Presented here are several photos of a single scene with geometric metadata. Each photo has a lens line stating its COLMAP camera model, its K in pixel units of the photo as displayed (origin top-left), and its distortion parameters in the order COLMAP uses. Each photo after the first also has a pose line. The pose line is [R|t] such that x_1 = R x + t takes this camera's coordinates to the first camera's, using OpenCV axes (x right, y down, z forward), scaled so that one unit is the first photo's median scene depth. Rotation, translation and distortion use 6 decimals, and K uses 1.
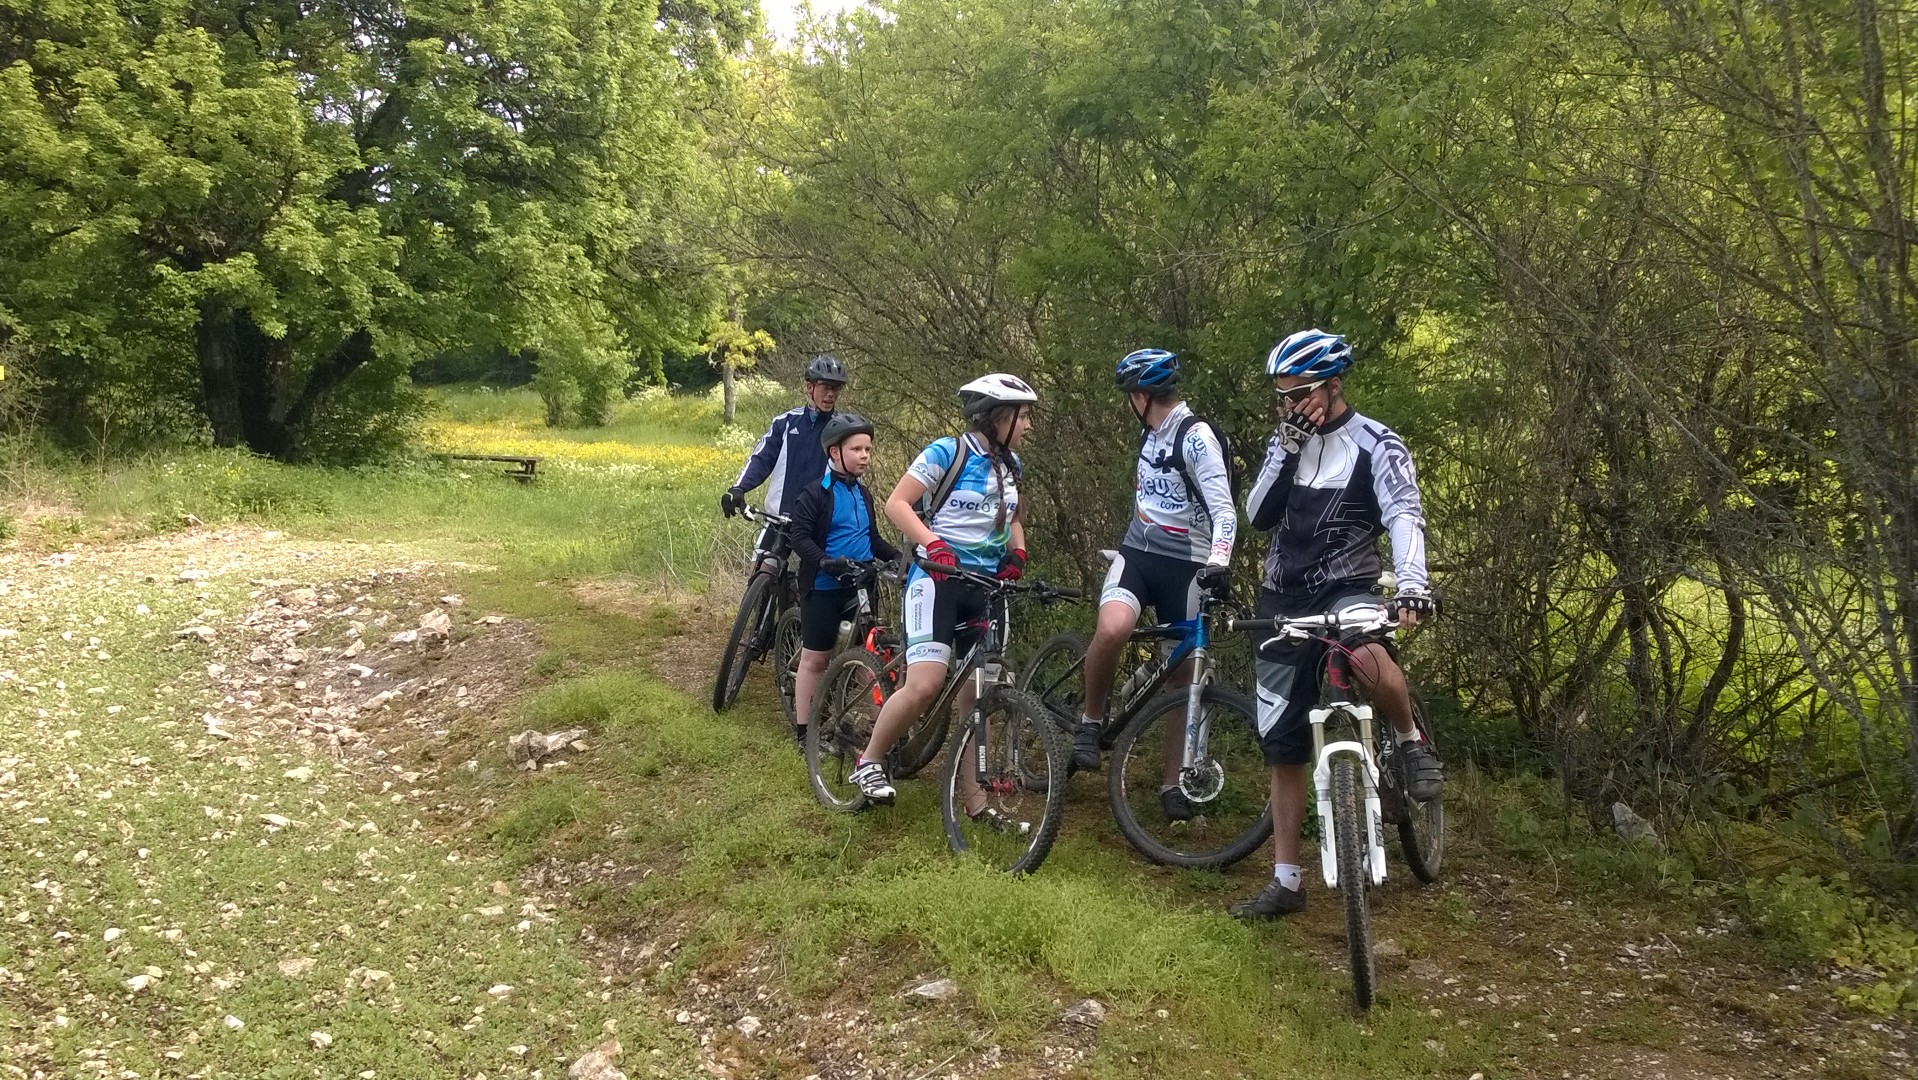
lens RADIAL K [[1567.6, 0, 959.0], [0, 1567.6, 540.0], [0, 0, 1]] dist [0.005978, -0.000886]
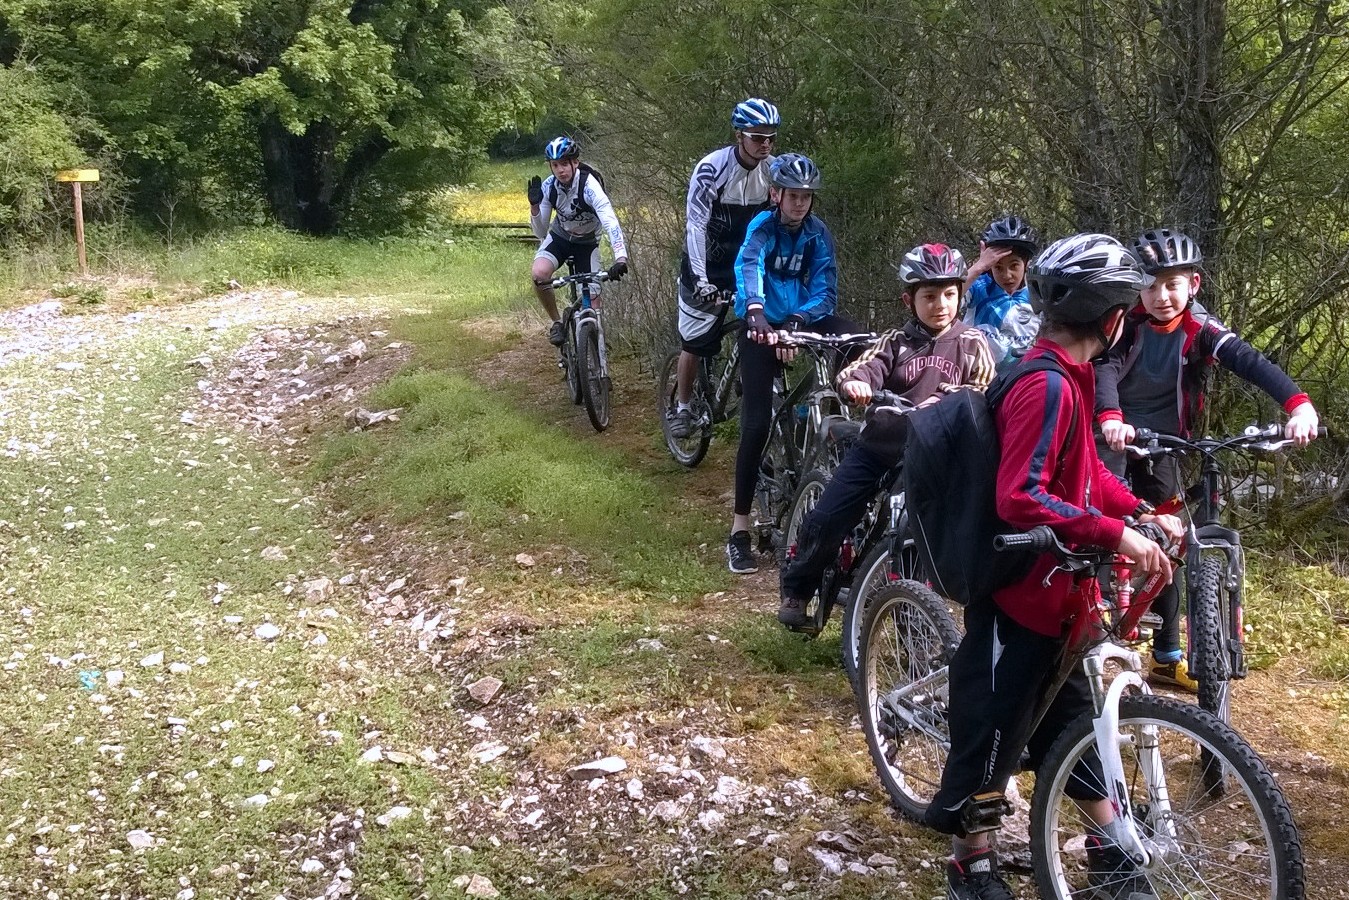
lens RADIAL K [[1502.1, 0, 677.0], [0, 1502.1, 339.4], [0, 0, 1]] dist [0.004974, 0.012008]
pose [[0.977979, -0.028356, -0.206766, 0.121666], [0.034951, 0.998988, 0.028310, 0.010486], [0.205754, -0.034913, 0.977981, -0.124846]]
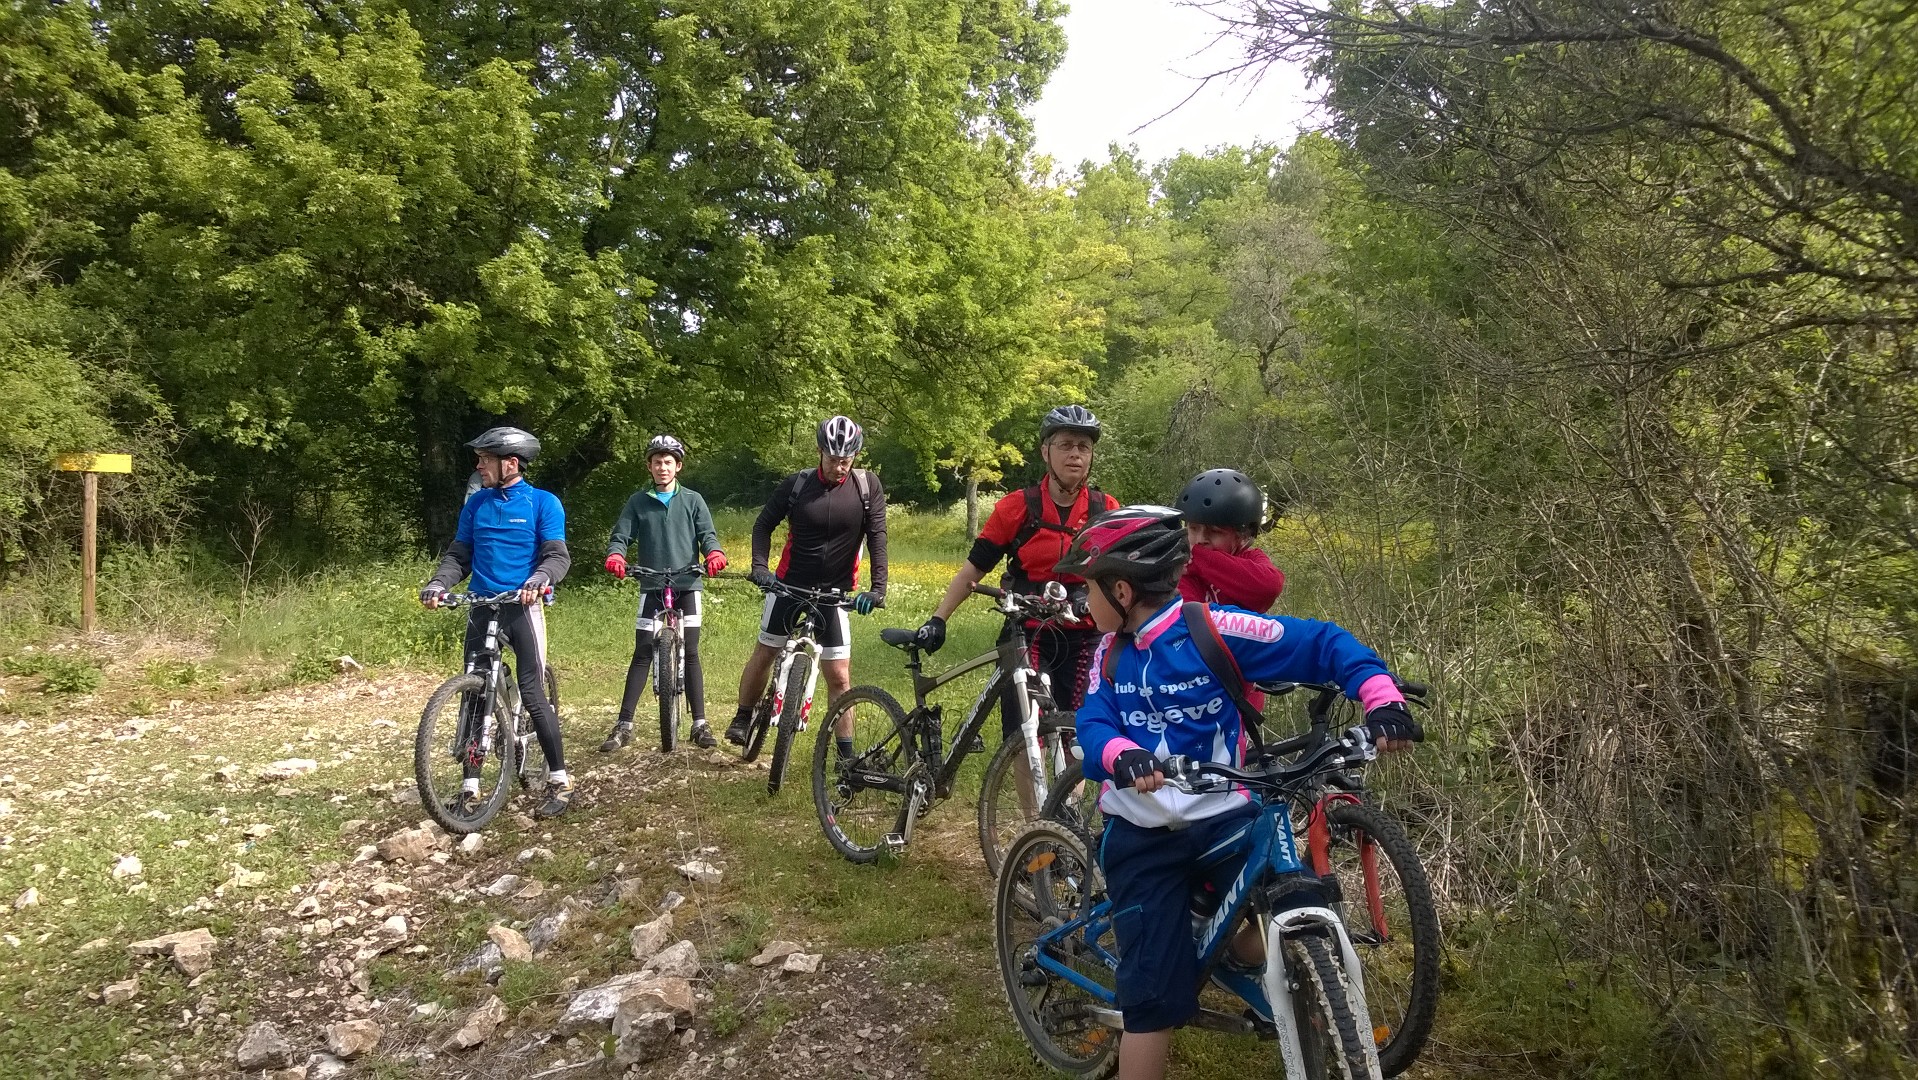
lens RADIAL K [[1637.7, 0, 931.6], [0, 1637.7, 532.0], [0, 0, 1]] dist [0.093614, -0.011779]
pose [[0.985451, -0.004137, -0.169907, -0.110399], [-0.009266, 0.996909, -0.078019, -0.017633], [0.169704, 0.078458, 0.982367, 0.334141]]
